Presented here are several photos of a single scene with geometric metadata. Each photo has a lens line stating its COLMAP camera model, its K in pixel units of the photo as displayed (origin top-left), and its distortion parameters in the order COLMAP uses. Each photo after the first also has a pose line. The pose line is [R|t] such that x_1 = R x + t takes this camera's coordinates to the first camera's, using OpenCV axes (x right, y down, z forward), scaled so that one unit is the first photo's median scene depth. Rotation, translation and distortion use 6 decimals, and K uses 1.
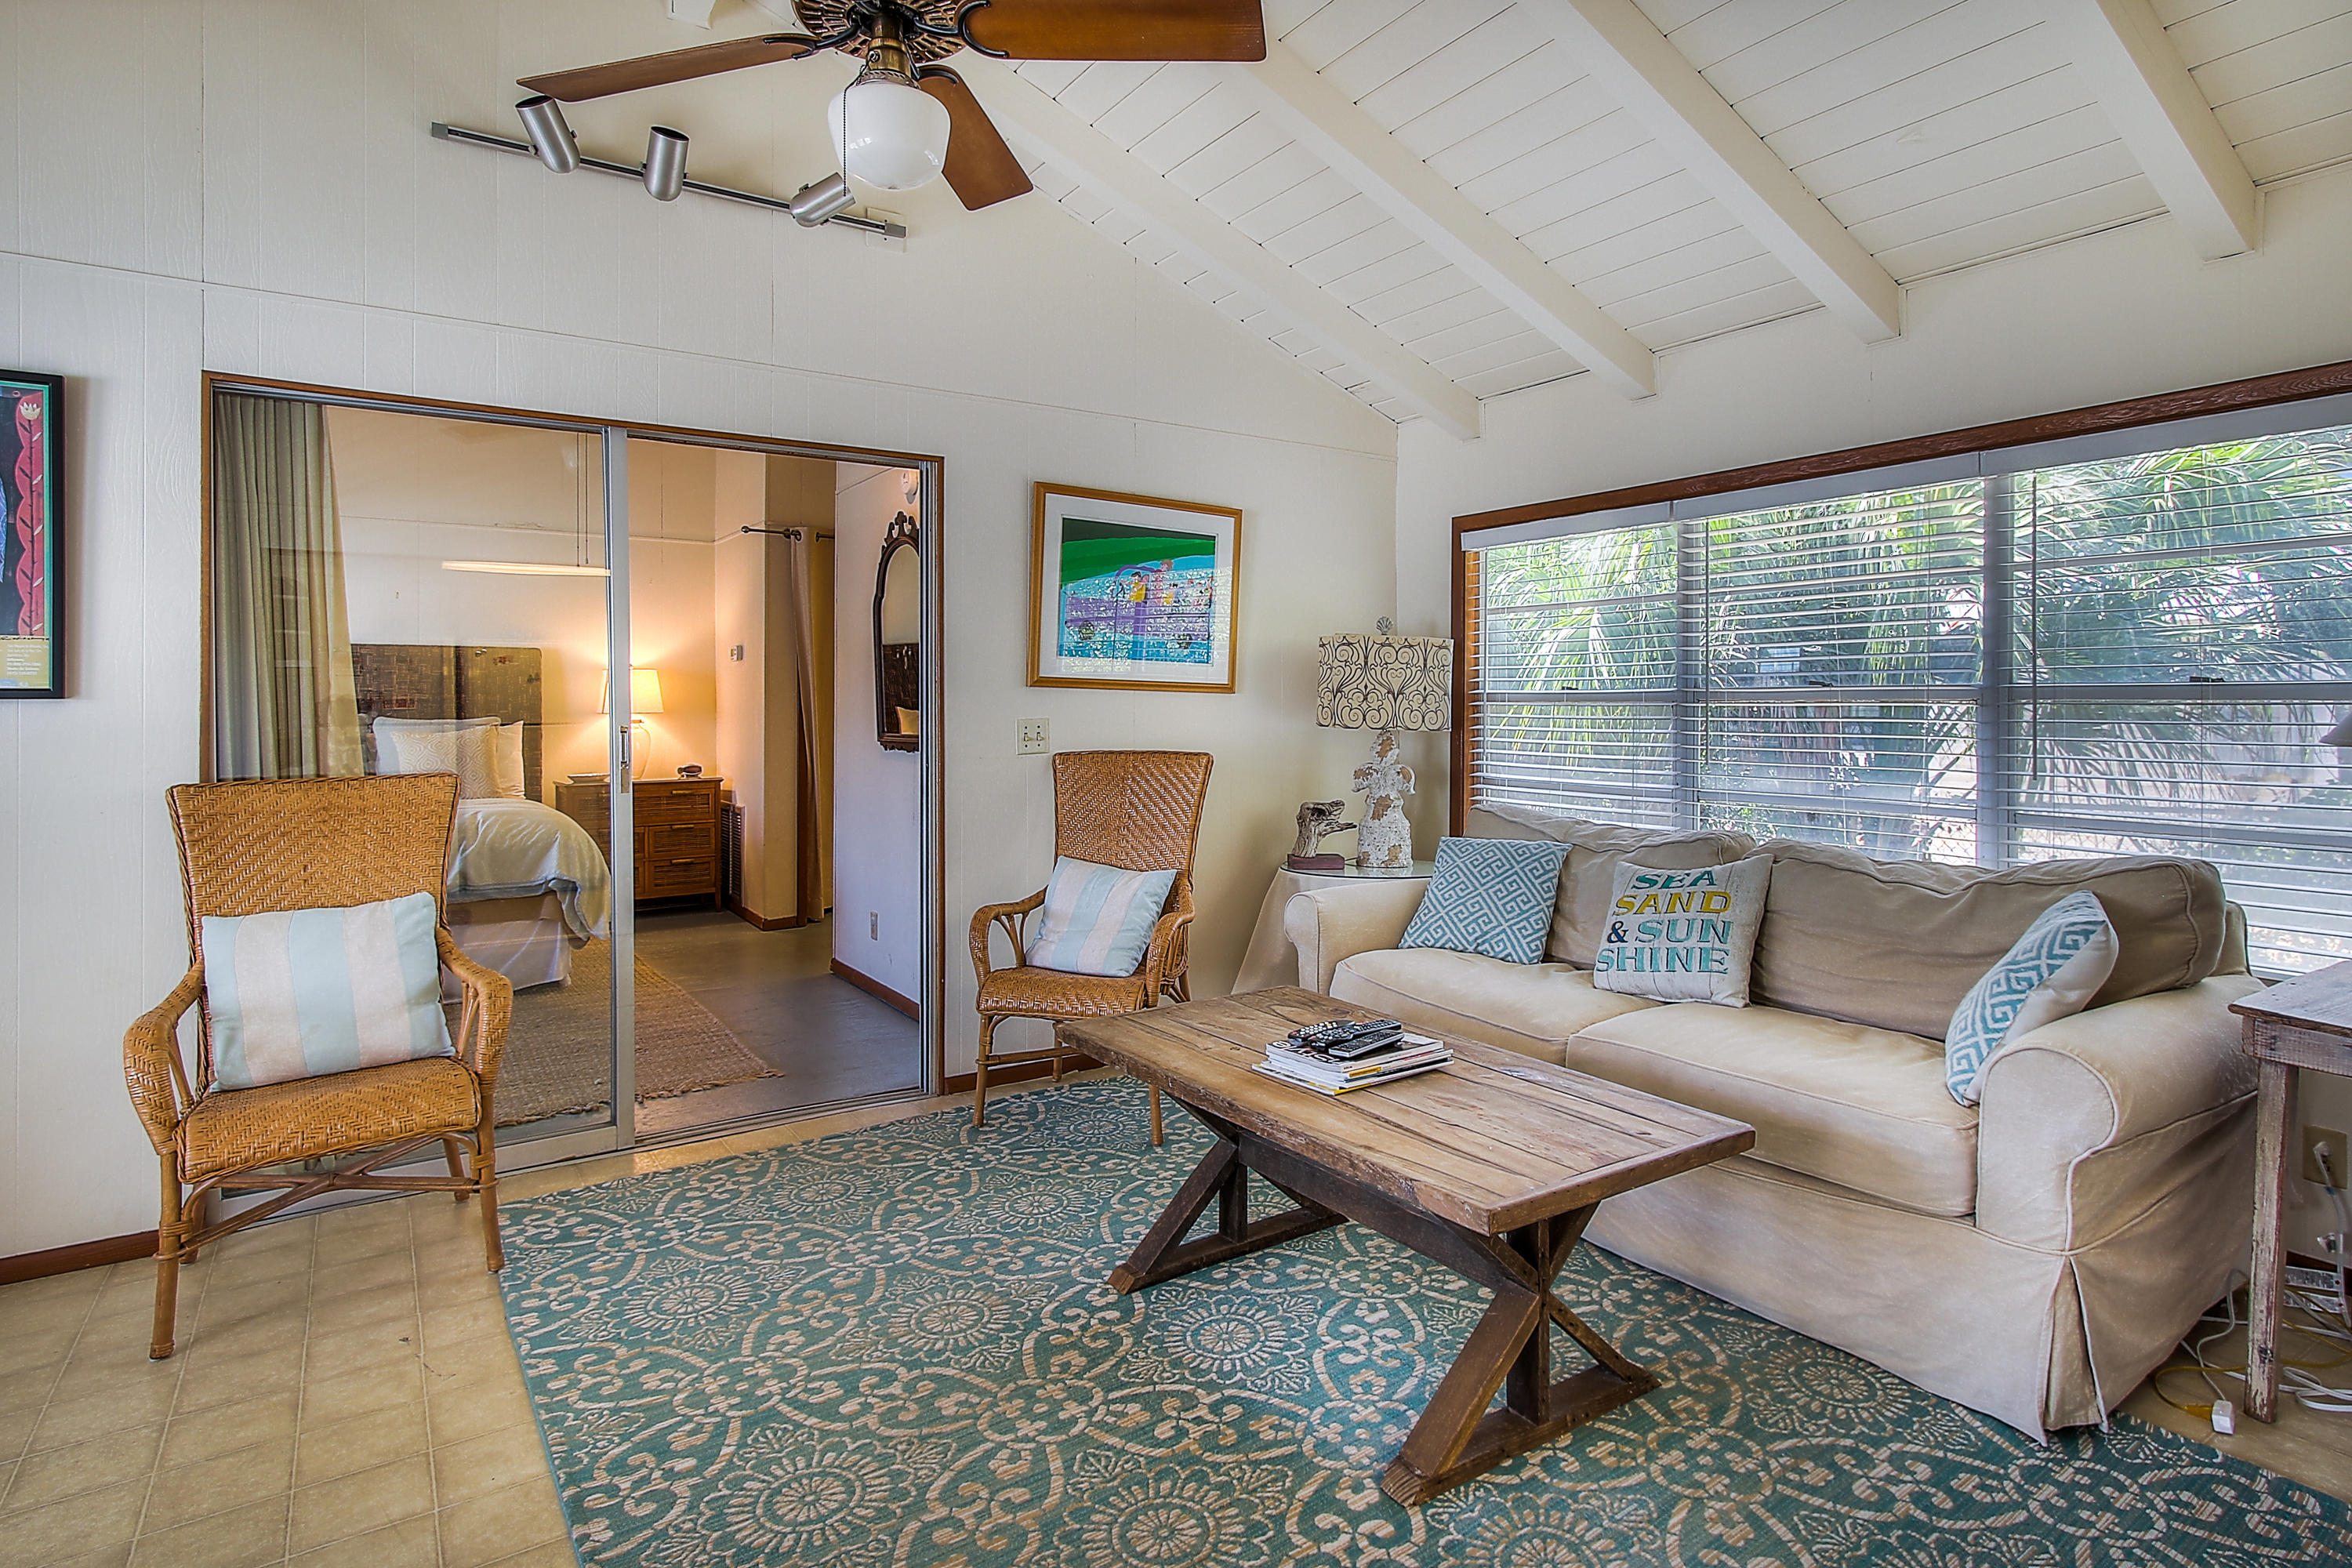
lens RADIAL K [[1247.0, 0, 1225.3], [0, 1247.0, 684.0], [0, 0, 1]] dist [0.002136, 0.000026]
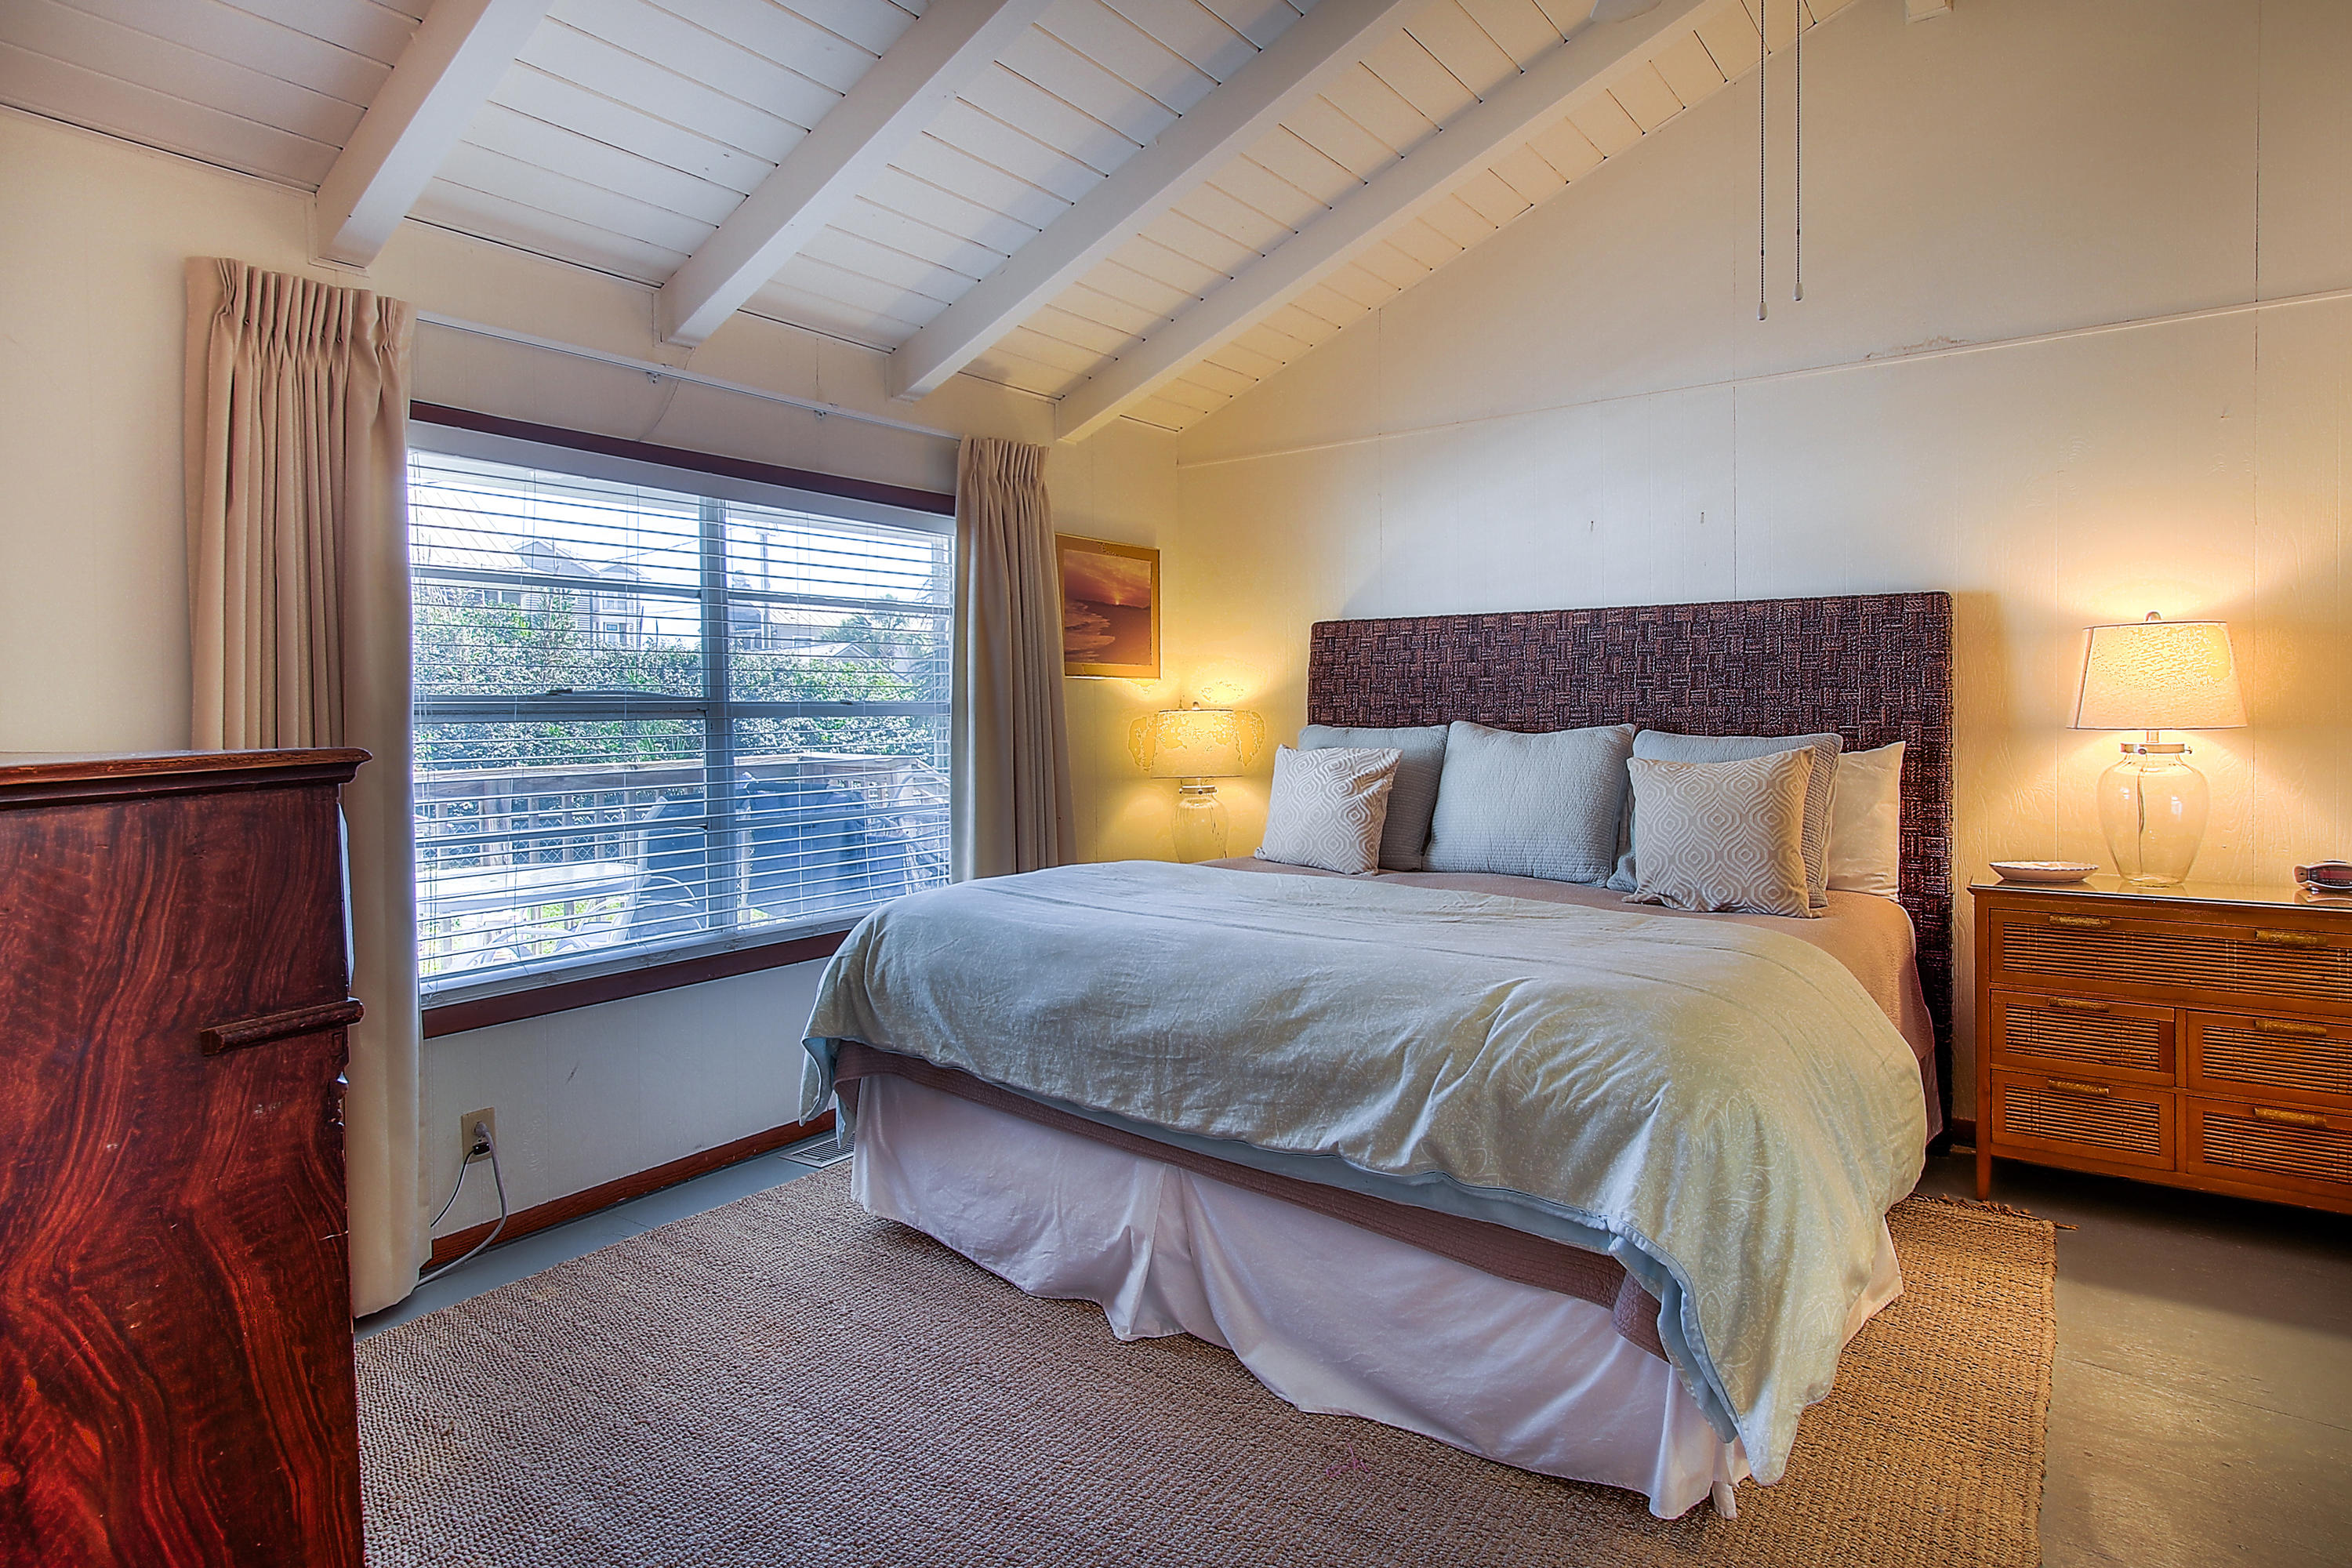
lens RADIAL K [[1279.7, 0, 1206.4], [0, 1279.7, 700.9], [0, 0, 1]] dist [-0.000193, 0.000030]
pose [[0.341707, -0.000456, -0.939806, -0.472046], [0.014929, 0.999876, 0.004943, 0.017935], [0.939688, -0.015719, 0.341672, 1.454834]]
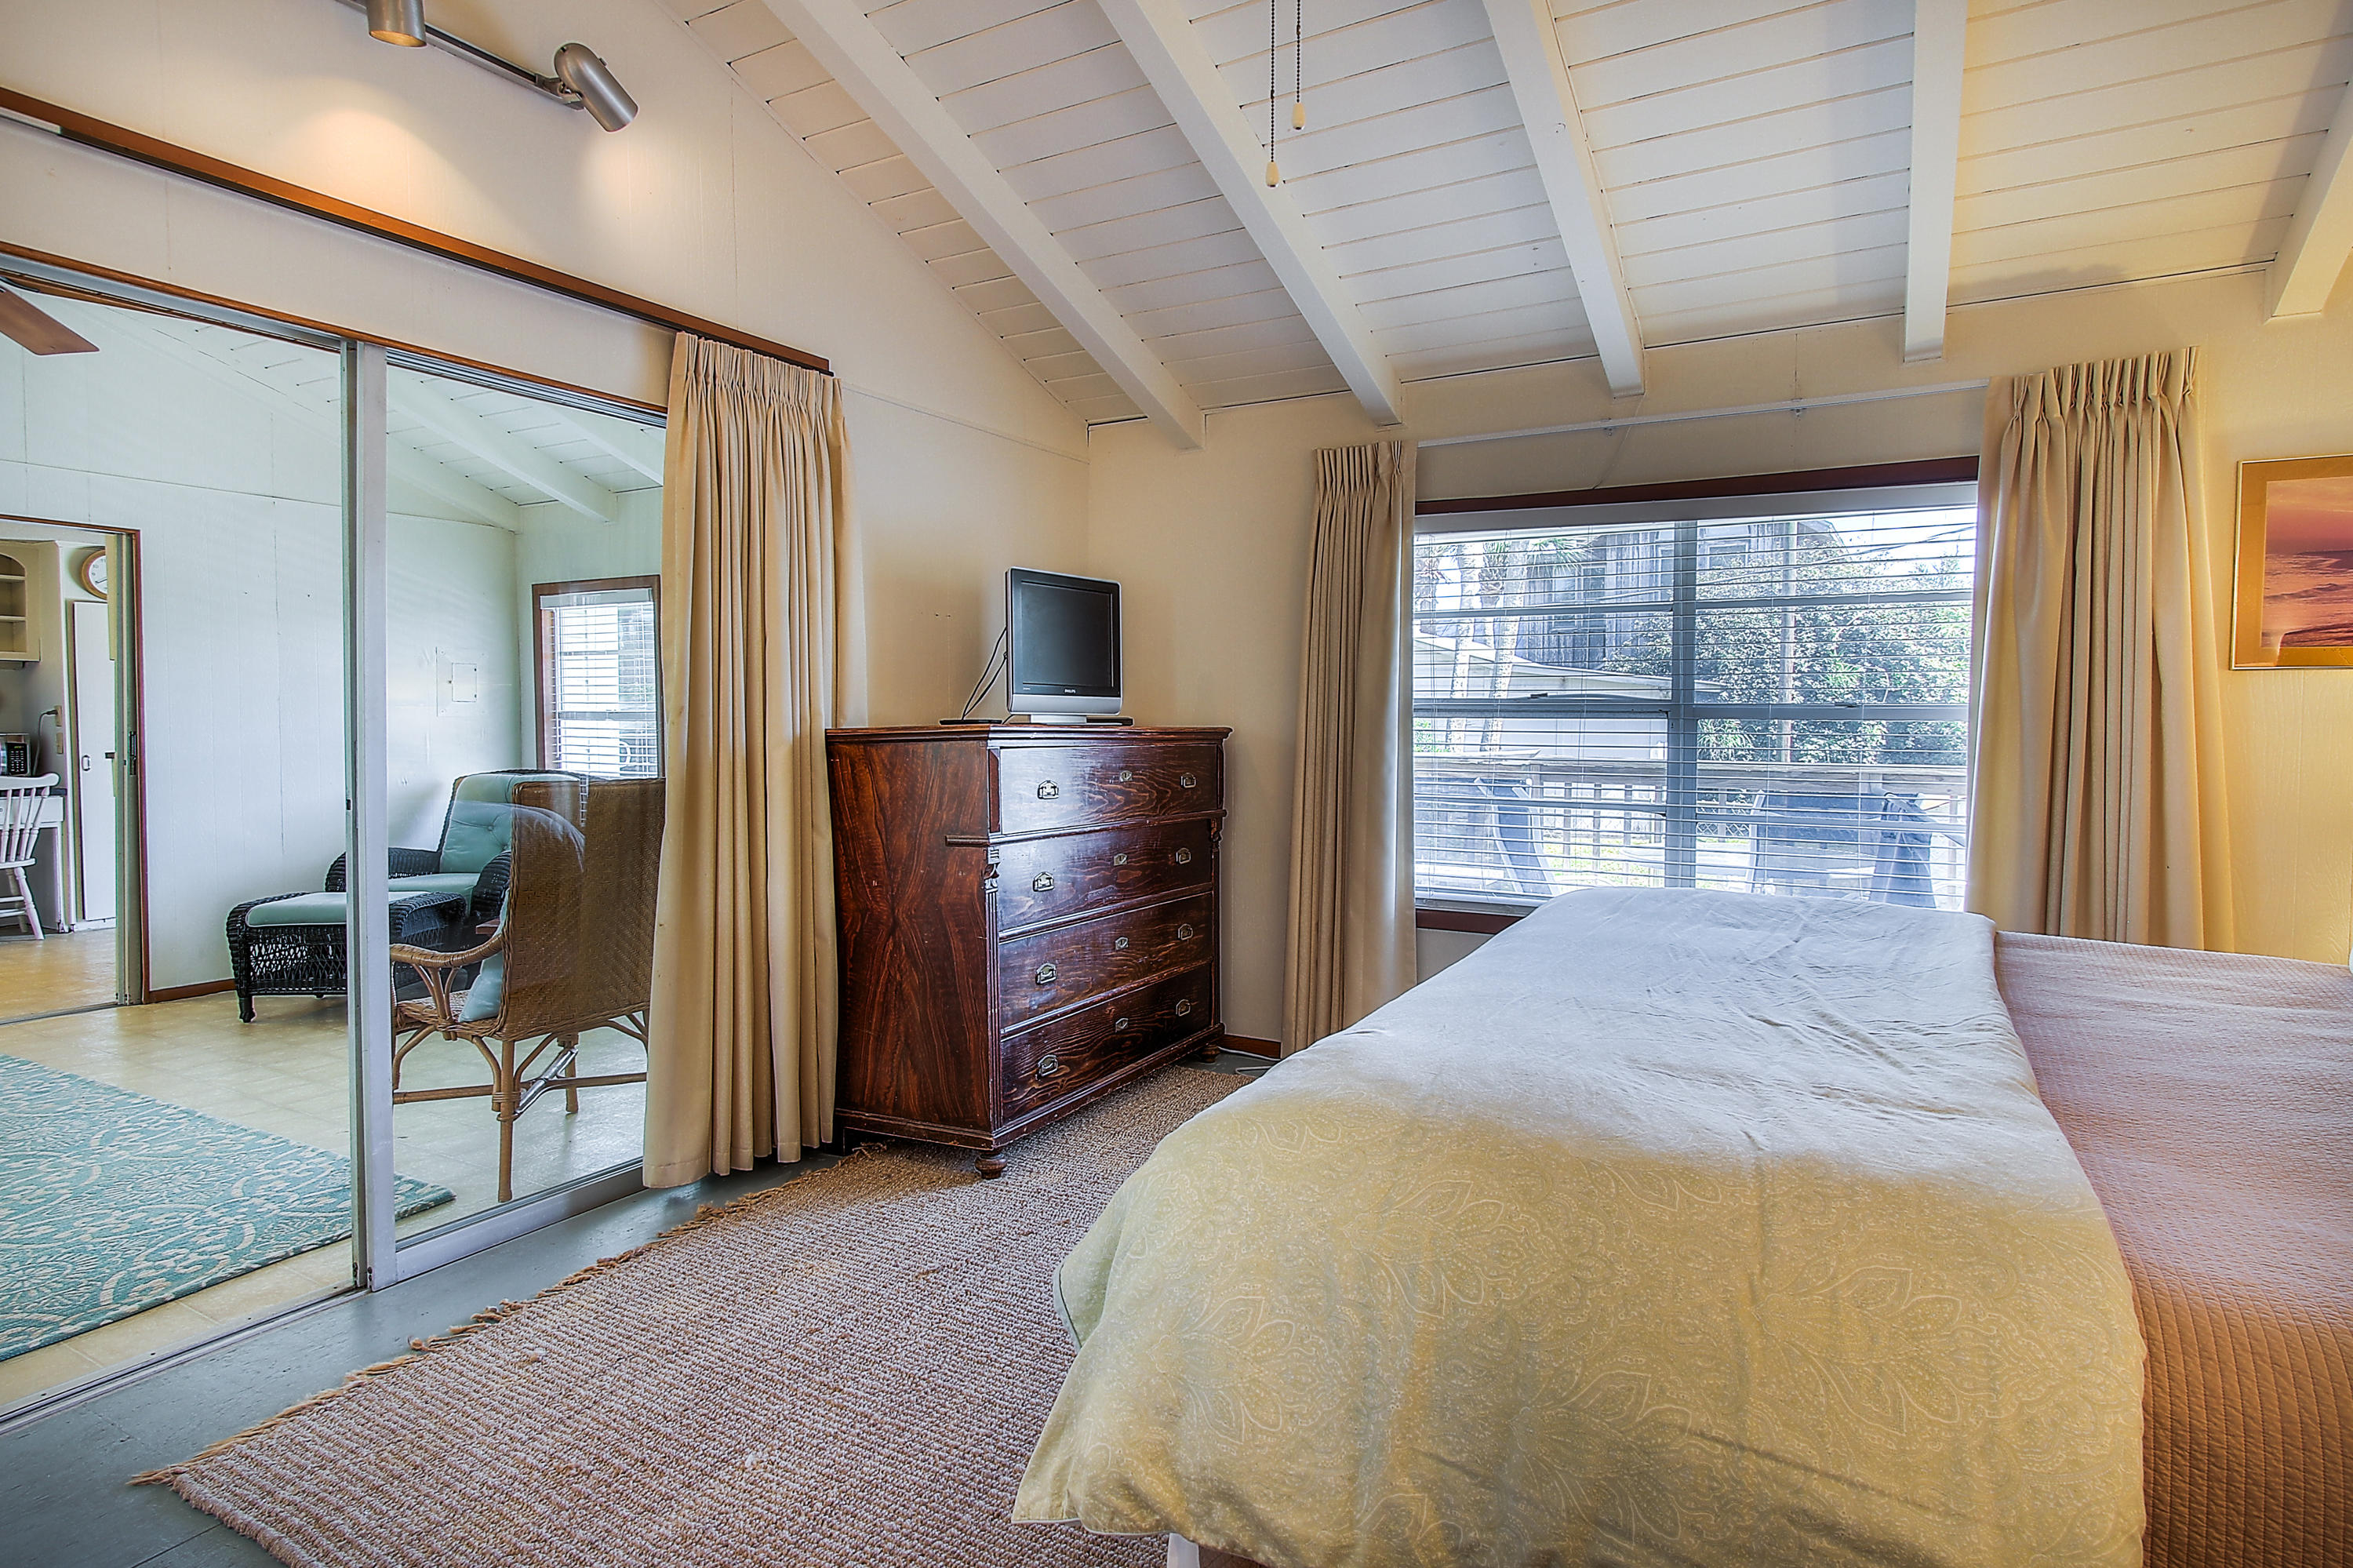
lens RADIAL K [[1212.3, 0, 1225.4], [0, 1212.3, 718.2], [0, 0, 1]] dist [0.001227, -0.000257]
pose [[-0.890586, 0.010252, -0.454700, -0.787983], [0.008602, 0.999947, 0.005697, 0.024833], [0.454734, 0.001163, -0.890626, 2.447046]]
